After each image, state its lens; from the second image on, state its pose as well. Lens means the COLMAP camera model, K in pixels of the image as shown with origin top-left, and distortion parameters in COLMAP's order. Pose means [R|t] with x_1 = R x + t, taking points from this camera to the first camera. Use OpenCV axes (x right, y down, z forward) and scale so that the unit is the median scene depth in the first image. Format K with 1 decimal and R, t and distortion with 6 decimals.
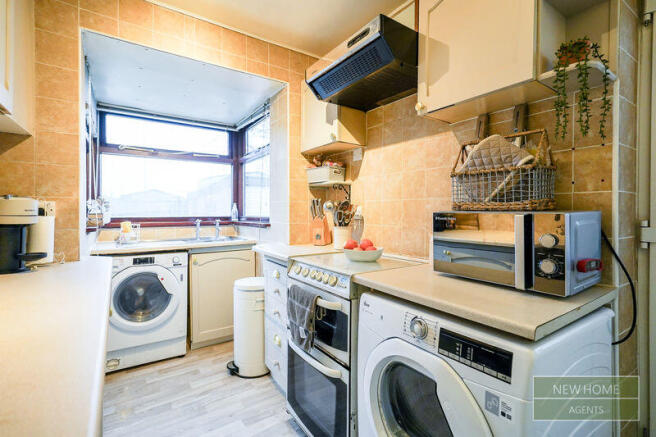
lens RADIAL K [[297.7, 0, 326.5], [0, 297.7, 210.1], [0, 0, 1]] dist [0.001406, 0.000378]
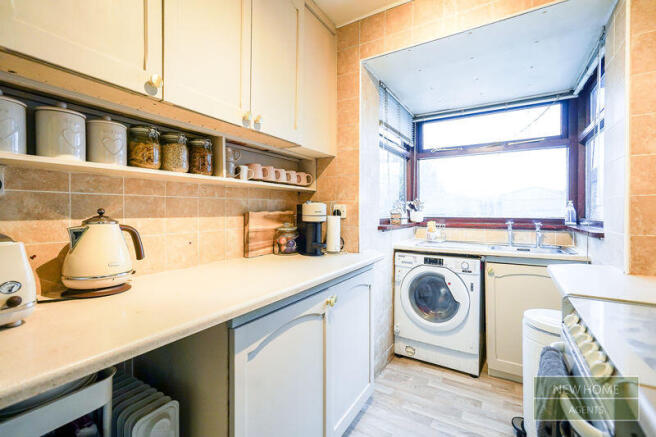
lens RADIAL K [[297.7, 0, 326.5], [0, 297.7, 210.1], [0, 0, 1]] dist [0.001406, 0.000378]
pose [[0.405695, -0.000500, -0.914008, 0.141335], [0.004998, 0.999986, 0.001671, -0.004448], [0.913995, -0.005246, 0.405692, 0.243607]]
